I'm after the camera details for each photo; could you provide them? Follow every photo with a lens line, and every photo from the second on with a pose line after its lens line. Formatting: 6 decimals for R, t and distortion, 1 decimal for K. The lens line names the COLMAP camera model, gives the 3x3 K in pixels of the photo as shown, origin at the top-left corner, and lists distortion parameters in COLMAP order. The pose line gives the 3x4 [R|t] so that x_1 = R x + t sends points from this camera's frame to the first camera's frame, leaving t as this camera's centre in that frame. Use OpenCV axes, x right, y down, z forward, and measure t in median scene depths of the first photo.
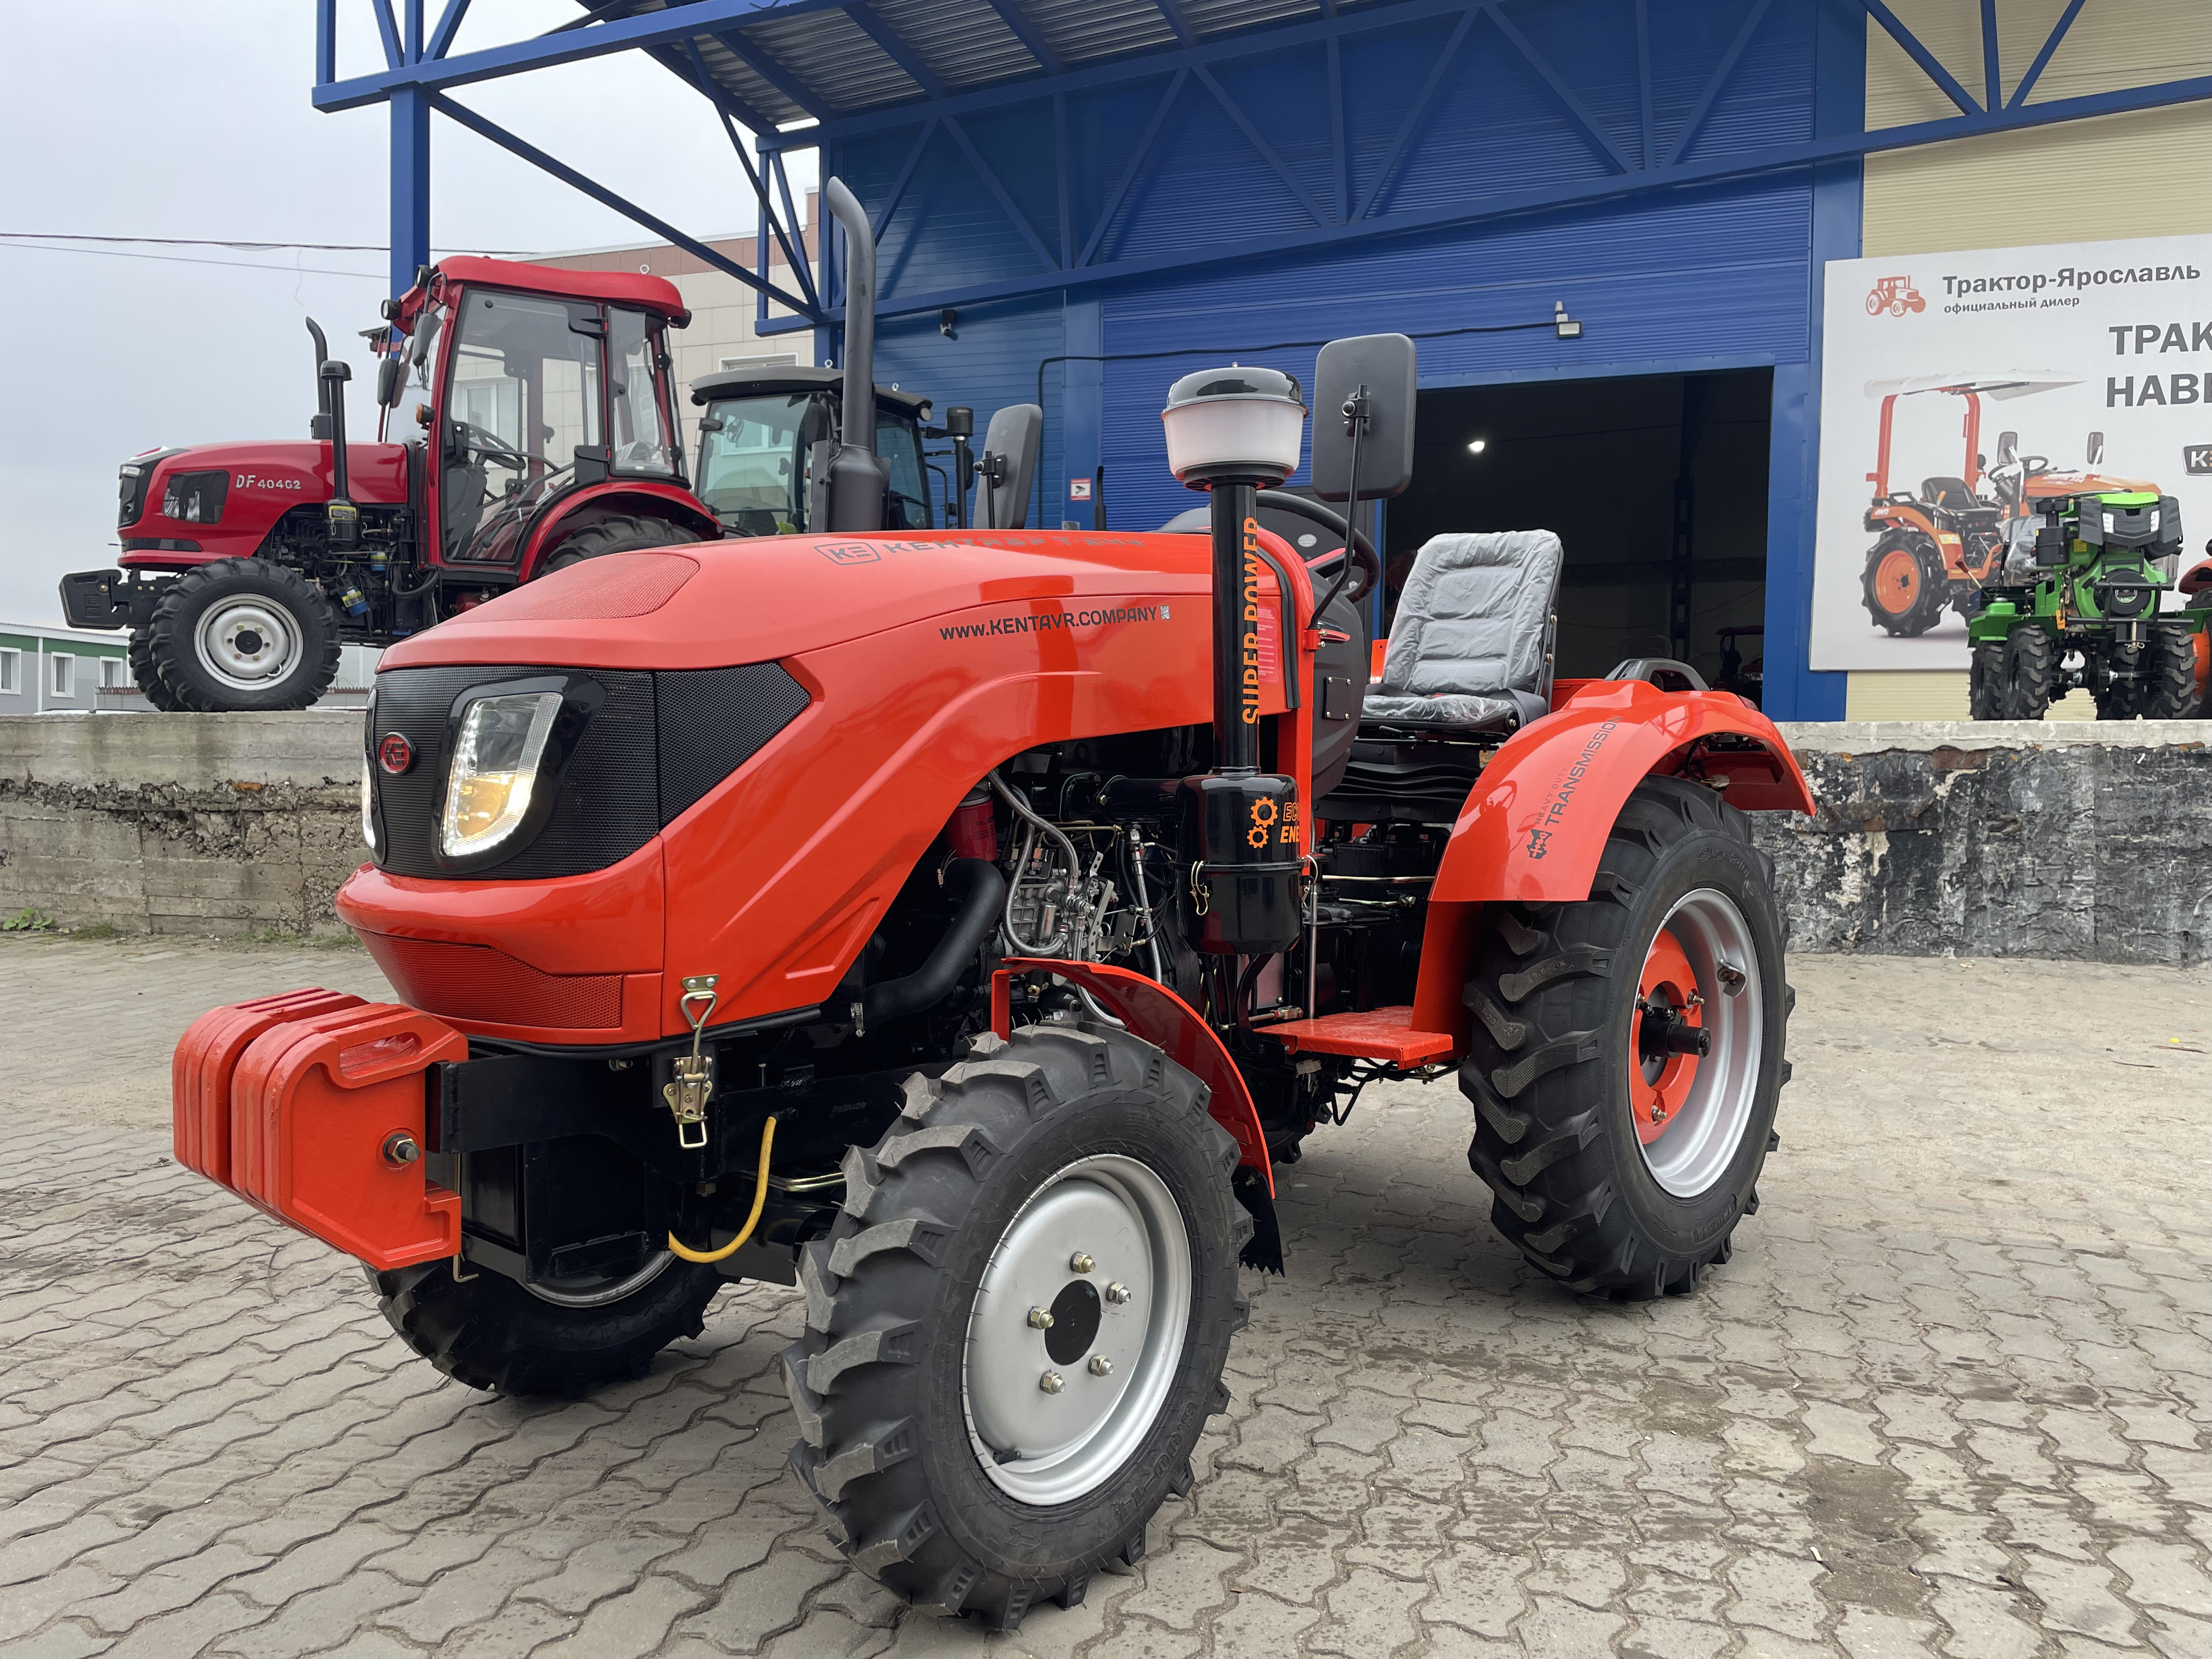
lens RADIAL K [[1667.5, 0, 1116.8], [0, 1667.5, 823.2], [0, 0, 1]] dist [0.078217, -0.095789]
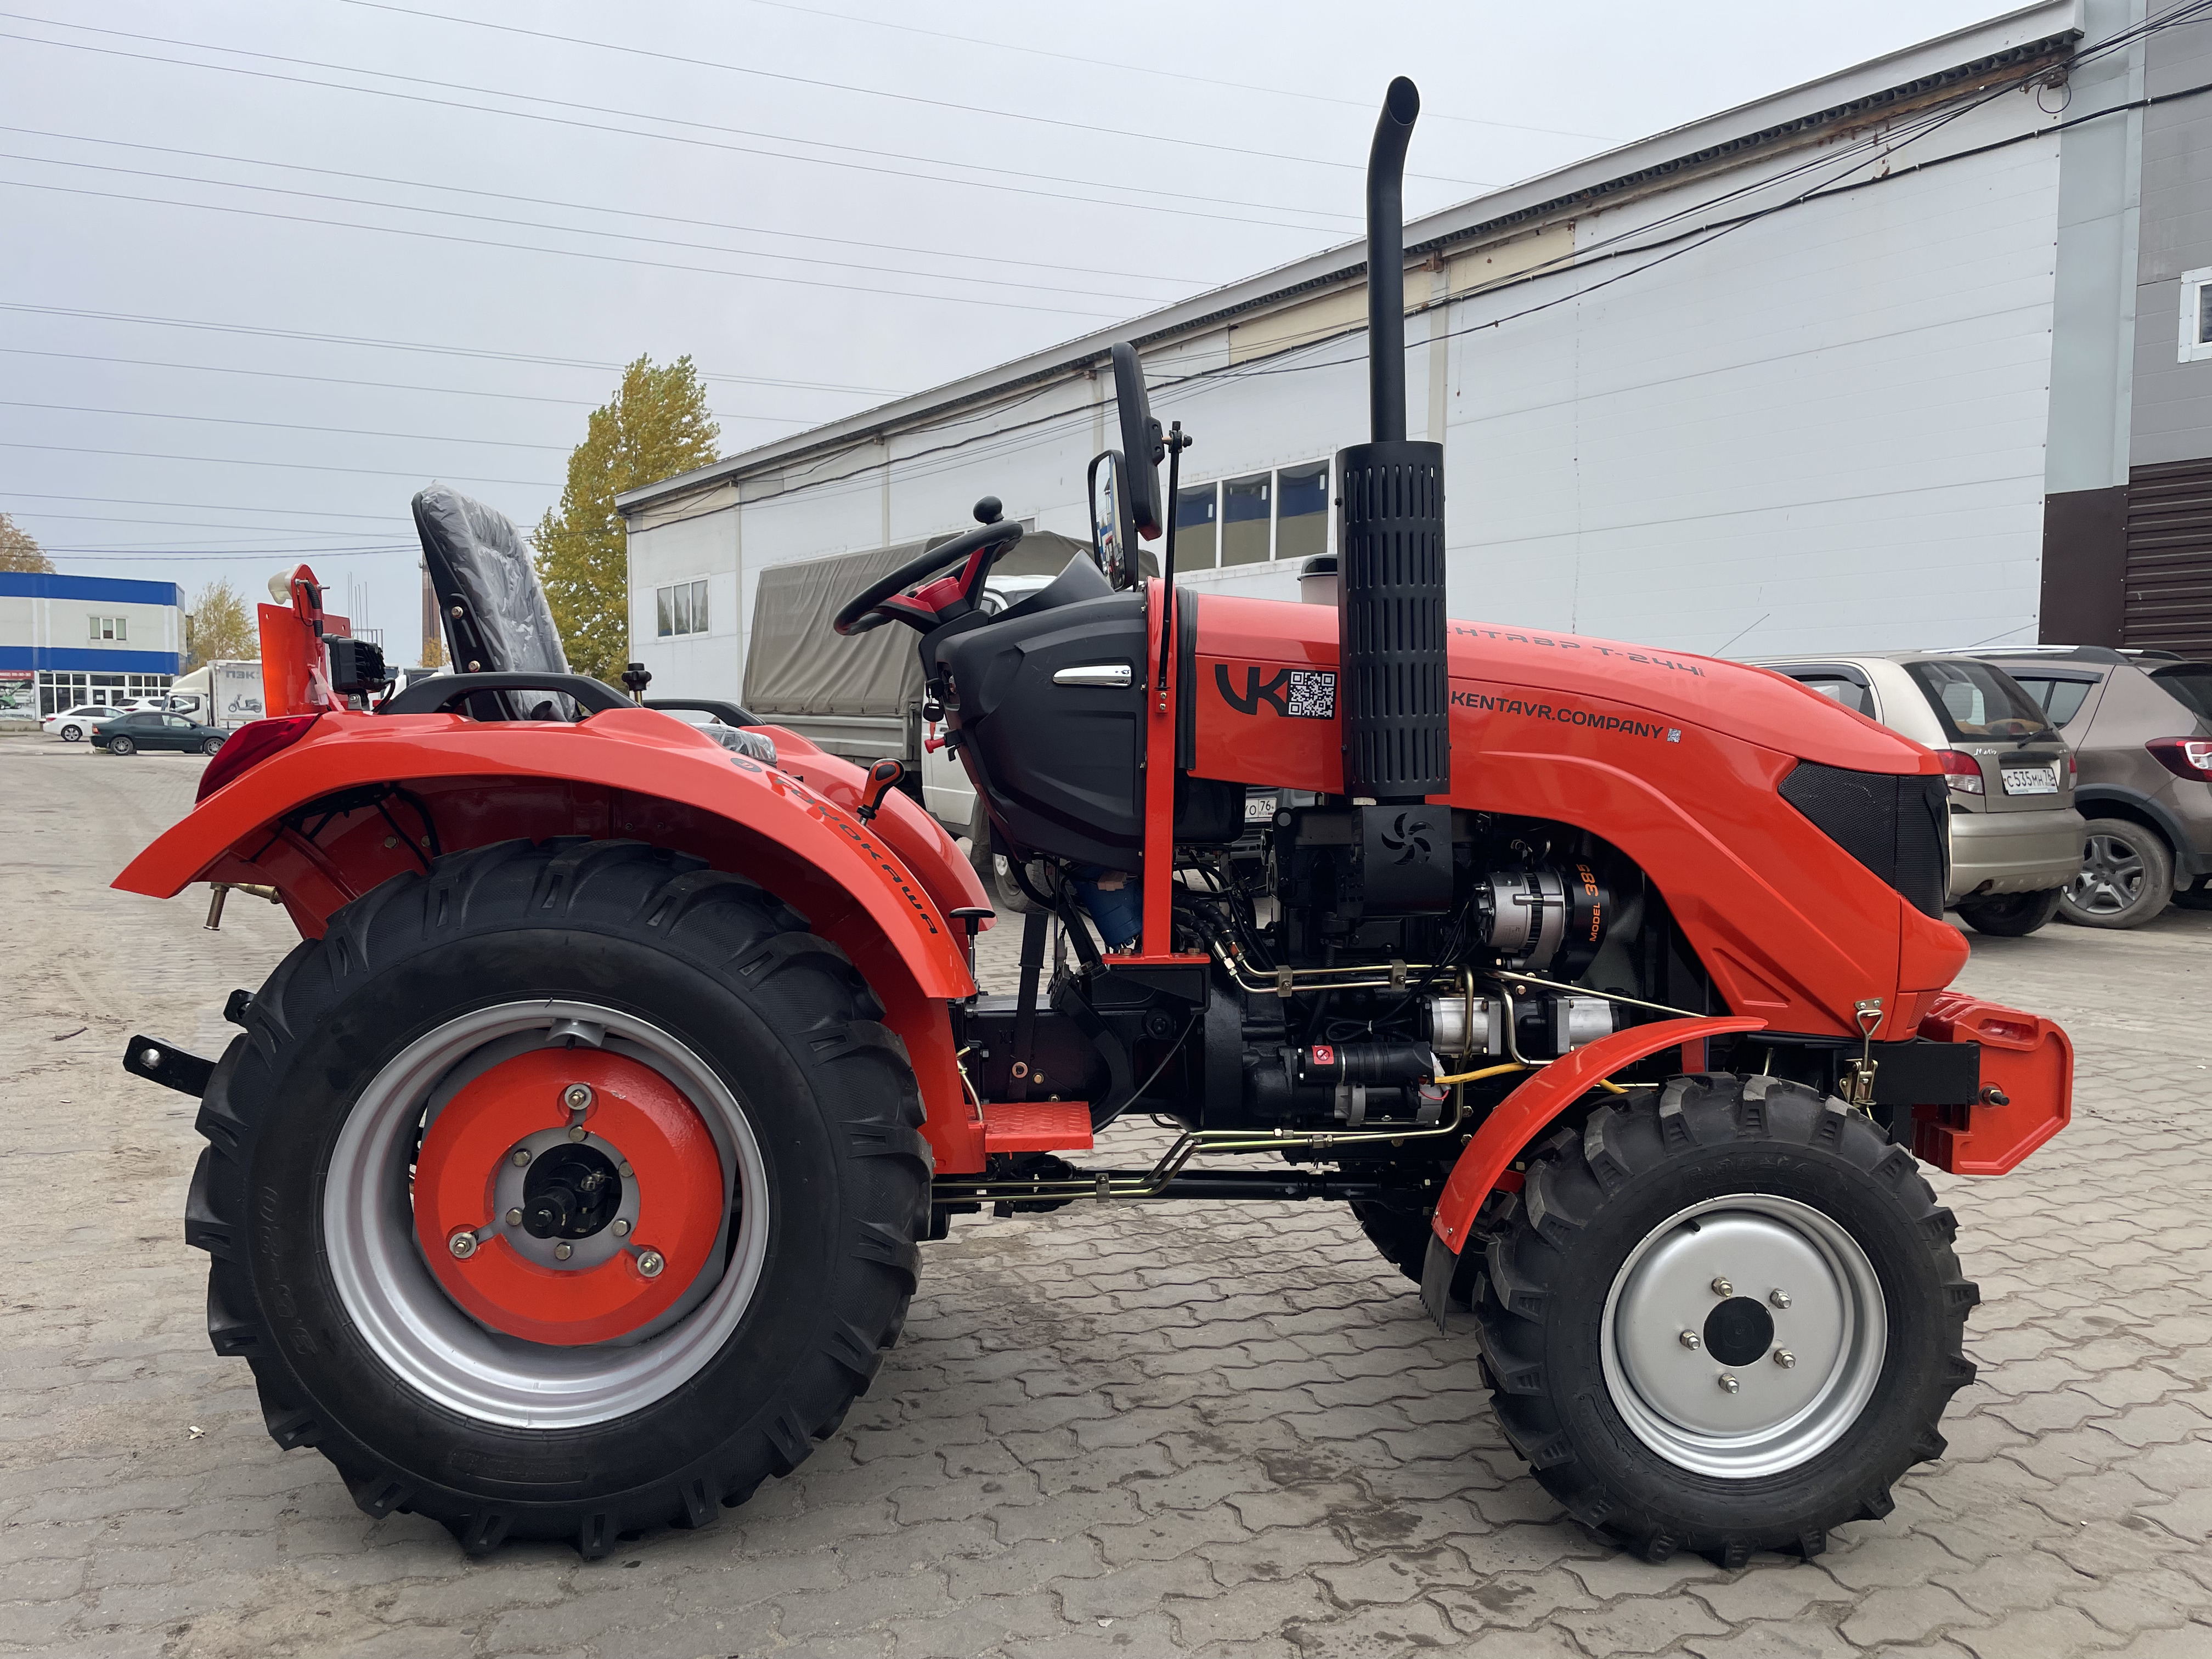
lens RADIAL K [[1667.5, 0, 1105.5], [0, 1667.5, 848.4], [0, 0, 1]] dist [0.078217, -0.095789]
pose [[-0.703857, -0.063104, 0.707533, -0.267085], [0.003988, 0.995680, 0.092770, -0.045456], [-0.710331, 0.068119, -0.700564, 0.697357]]
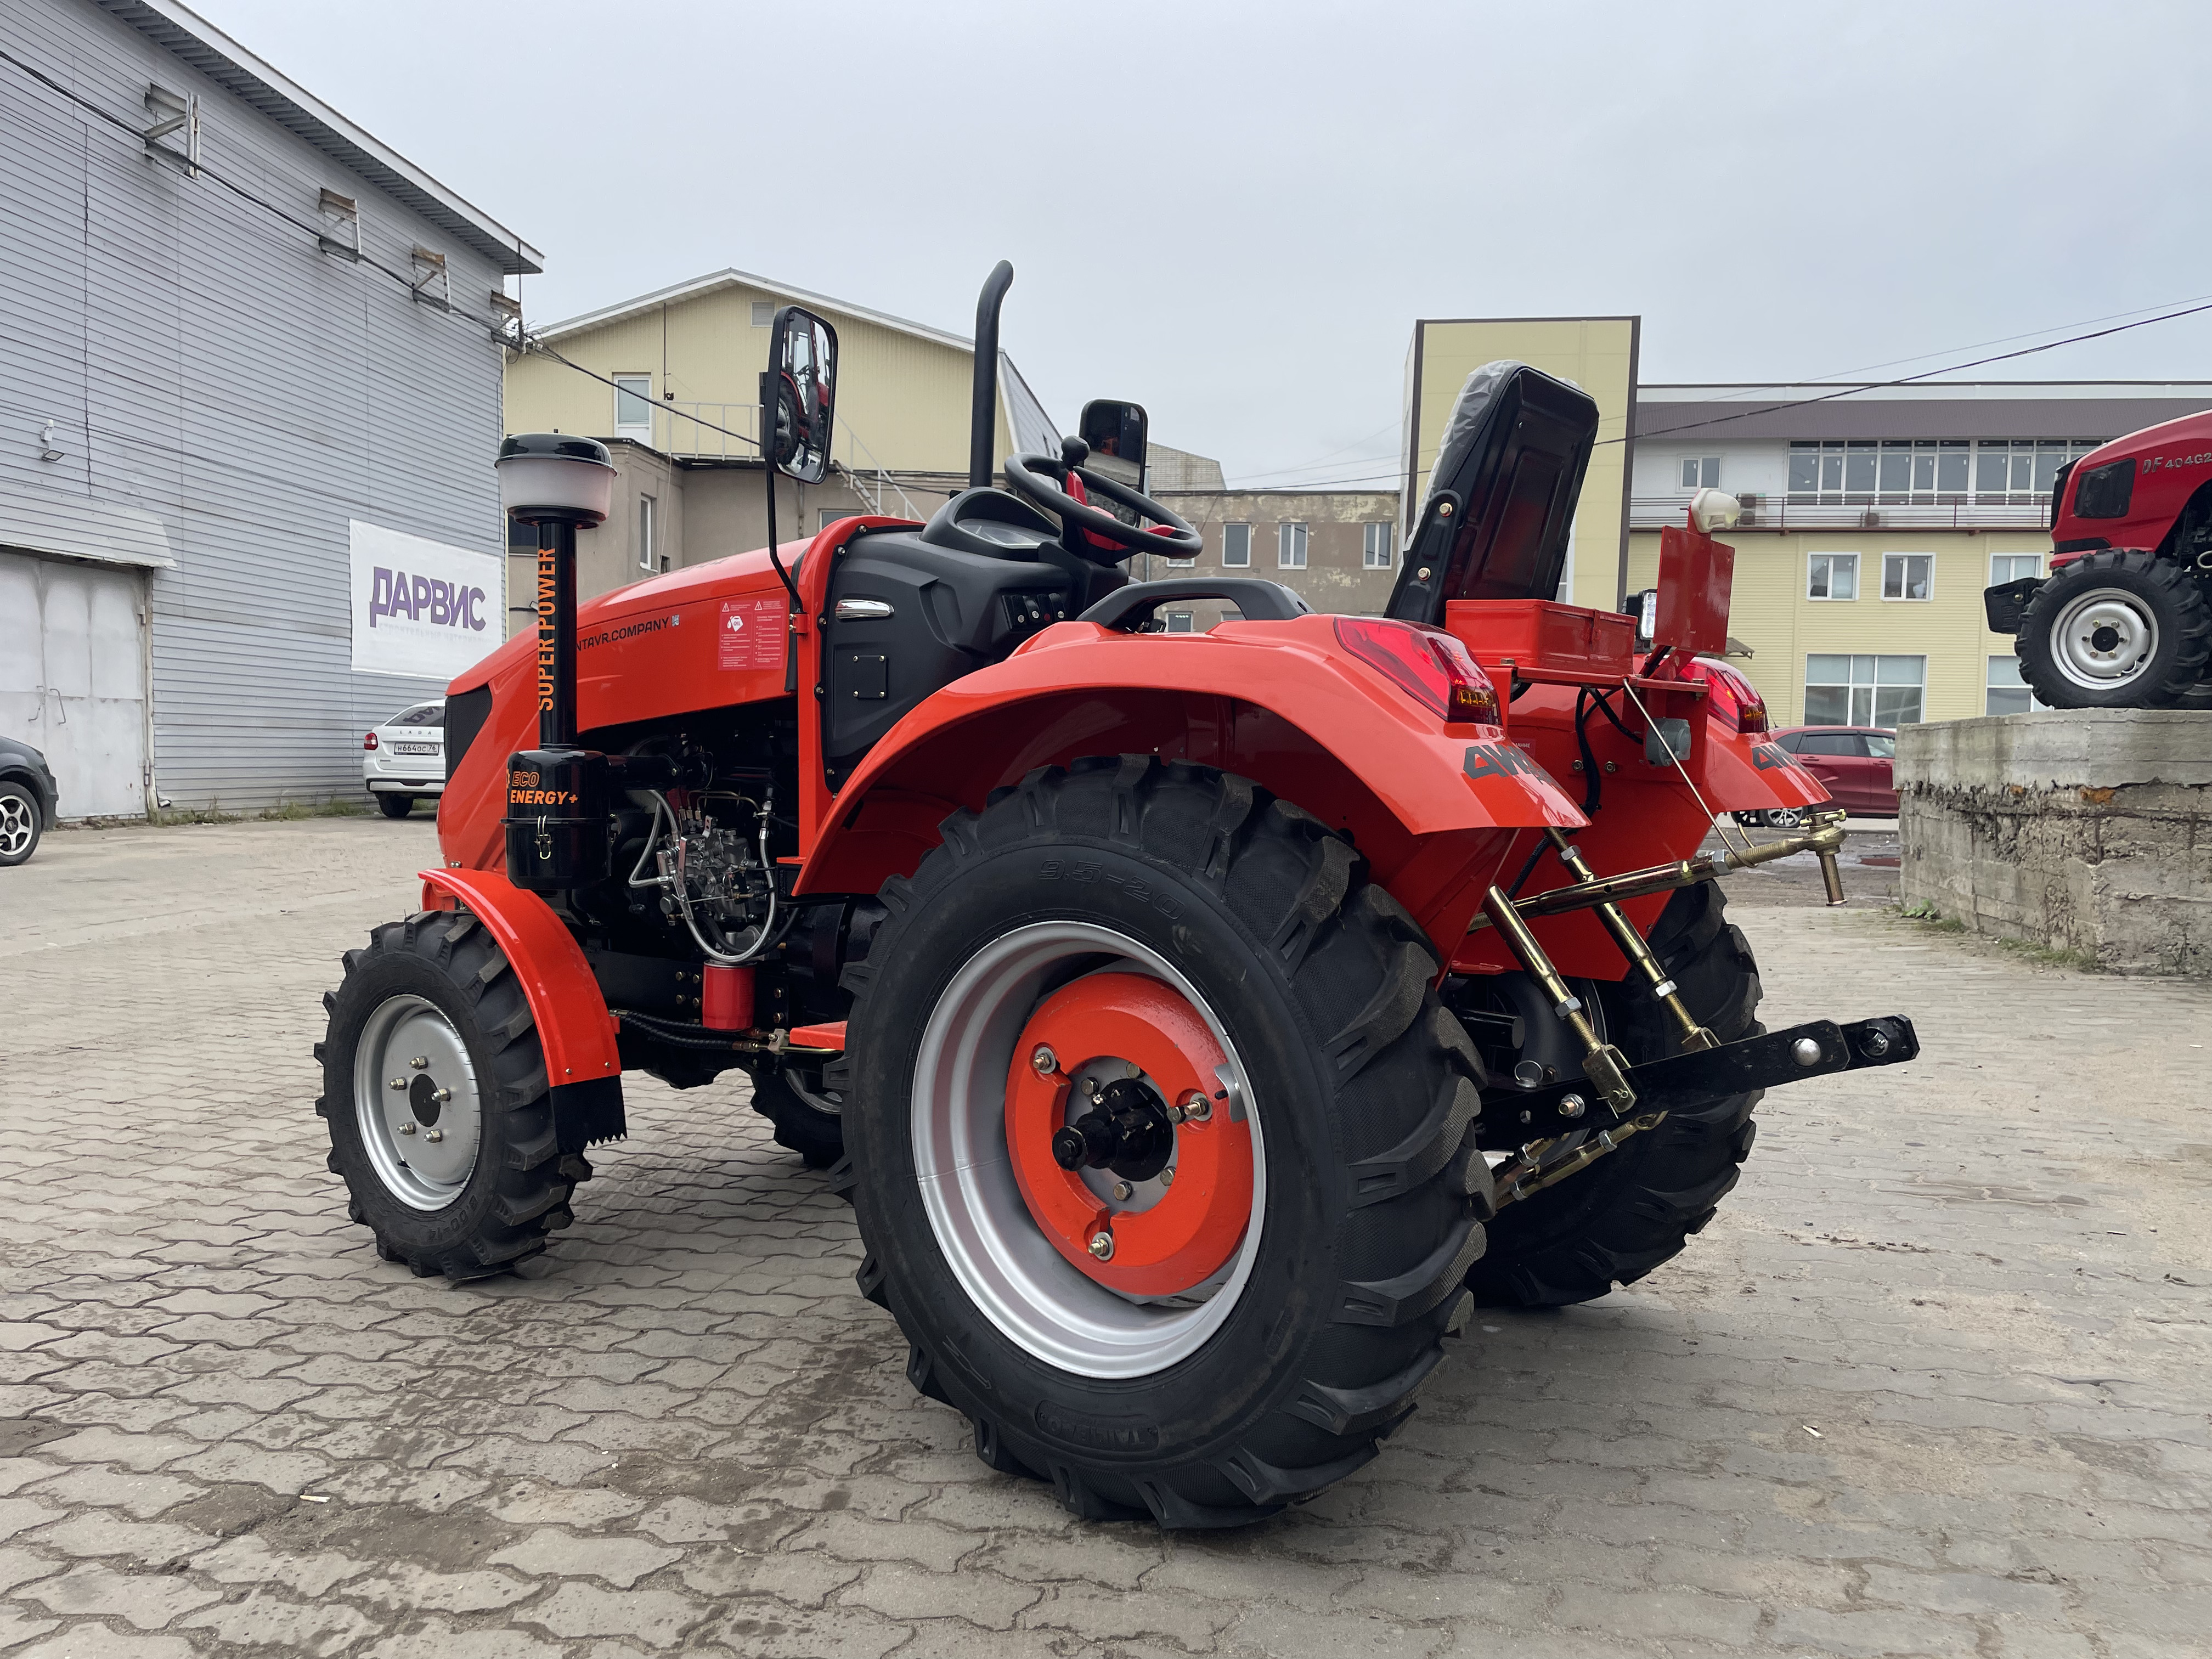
lens RADIAL K [[1667.5, 0, 1107.7], [0, 1667.5, 852.8], [0, 0, 1]] dist [0.078217, -0.095789]
pose [[0.087896, 0.049120, -0.994918, 0.441519], [-0.041825, 0.998085, 0.045581, -0.008647], [0.995251, 0.037606, 0.089782, 0.414192]]
